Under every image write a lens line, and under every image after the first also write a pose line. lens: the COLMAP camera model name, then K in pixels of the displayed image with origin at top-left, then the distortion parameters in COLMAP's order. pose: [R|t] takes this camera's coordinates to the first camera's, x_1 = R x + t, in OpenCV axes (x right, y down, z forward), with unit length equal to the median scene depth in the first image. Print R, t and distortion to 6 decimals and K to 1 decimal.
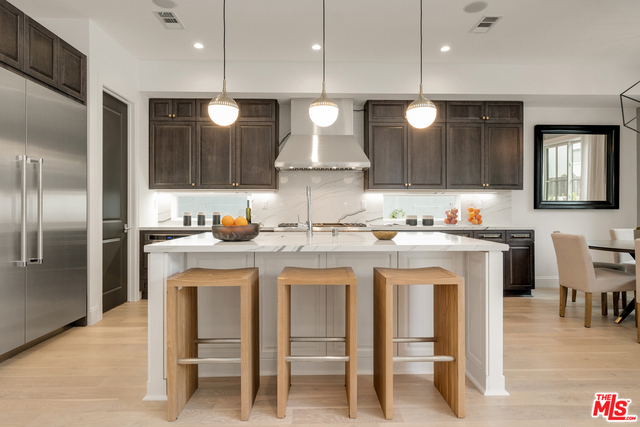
lens RADIAL K [[368.5, 0, 320.7], [0, 368.5, 210.0], [0, 0, 1]] dist [-0.004545, -0.001104]
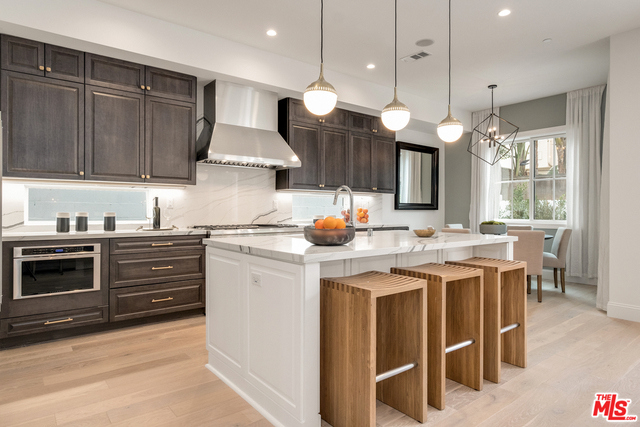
lens RADIAL K [[386.3, 0, 320.9], [0, 386.3, 210.7], [0, 0, 1]] dist [-0.002802, -0.000521]
pose [[0.796001, 0.001697, 0.605293, -0.419024], [-0.003739, 0.999991, 0.002114, -0.001139], [-0.605284, -0.003946, 0.796000, 0.133192]]
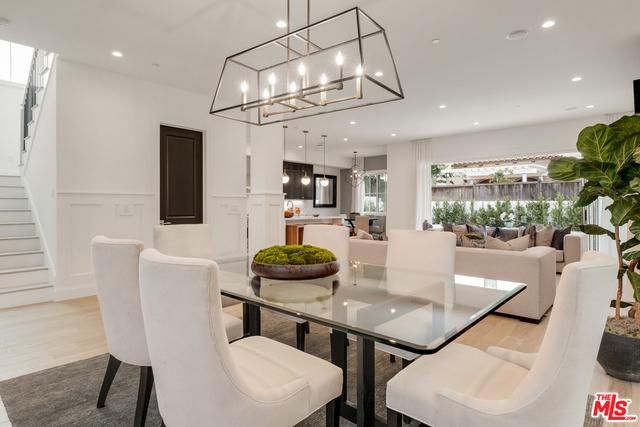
lens RADIAL K [[367.2, 0, 320.0], [0, 367.2, 213.5], [0, 0, 1]] dist [0.026581, -0.029037]
pose [[0.689462, -0.011801, 0.724226, -1.260470], [-0.001978, 0.999833, 0.018175, -0.008009], [-0.724319, -0.013964, 0.689323, -0.788823]]
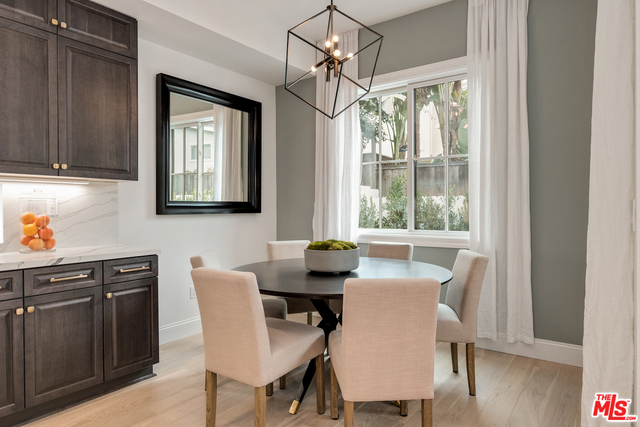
lens RADIAL K [[398.4, 0, 321.2], [0, 398.4, 210.5], [0, 0, 1]] dist [0.000547, 0.000491]
pose [[0.606080, -0.007747, 0.795366, 0.242362], [0.003235, 0.999968, 0.007275, -0.014075], [-0.795397, -0.001836, 0.606085, 0.421368]]
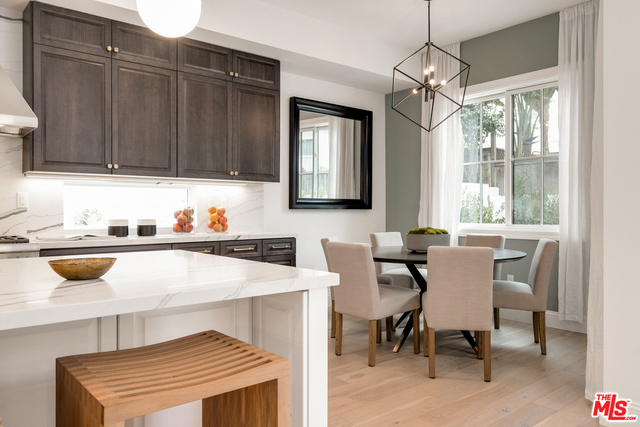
lens RADIAL K [[482.0, 0, 323.6], [0, 482.0, 209.9], [0, 0, 1]] dist [0.002406, 0.002042]
pose [[0.779906, 0.000244, 0.625897, 0.021592], [-0.000040, 1.000000, -0.000339, -0.000385], [-0.625897, 0.000240, 0.779906, 0.203681]]
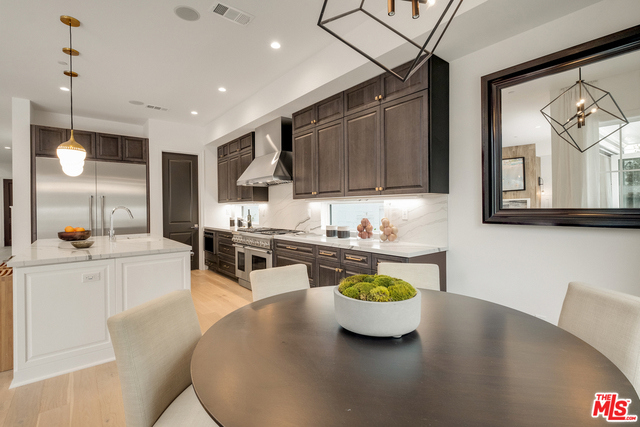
lens RADIAL K [[295.7, 0, 321.8], [0, 295.7, 210.5], [0, 0, 1]] dist [-0.000081, -0.000121]
pose [[0.620622, 0.000362, -0.784110, 0.834422], [0.009412, 0.999924, 0.007911, -0.030313], [0.784054, -0.012290, 0.620571, 0.536657]]
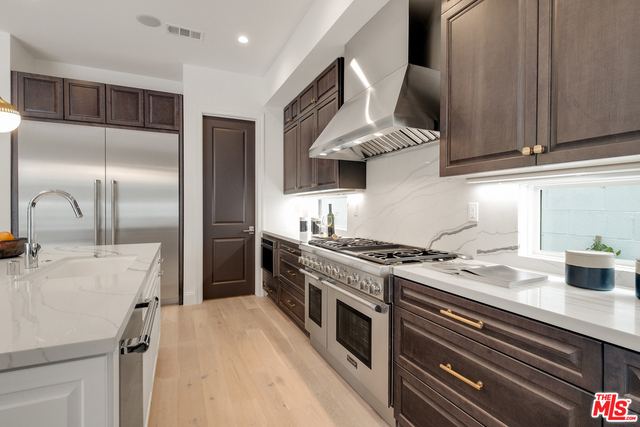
lens RADIAL K [[314.2, 0, 320.0], [0, 314.2, 213.5], [0, 0, 1]] dist [-0.001514, -0.000539]
pose [[0.393942, 0.018584, -0.918947, 0.402351], [-0.003997, 0.999821, 0.018506, -0.020056], [0.919127, -0.003617, 0.393946, 0.726602]]
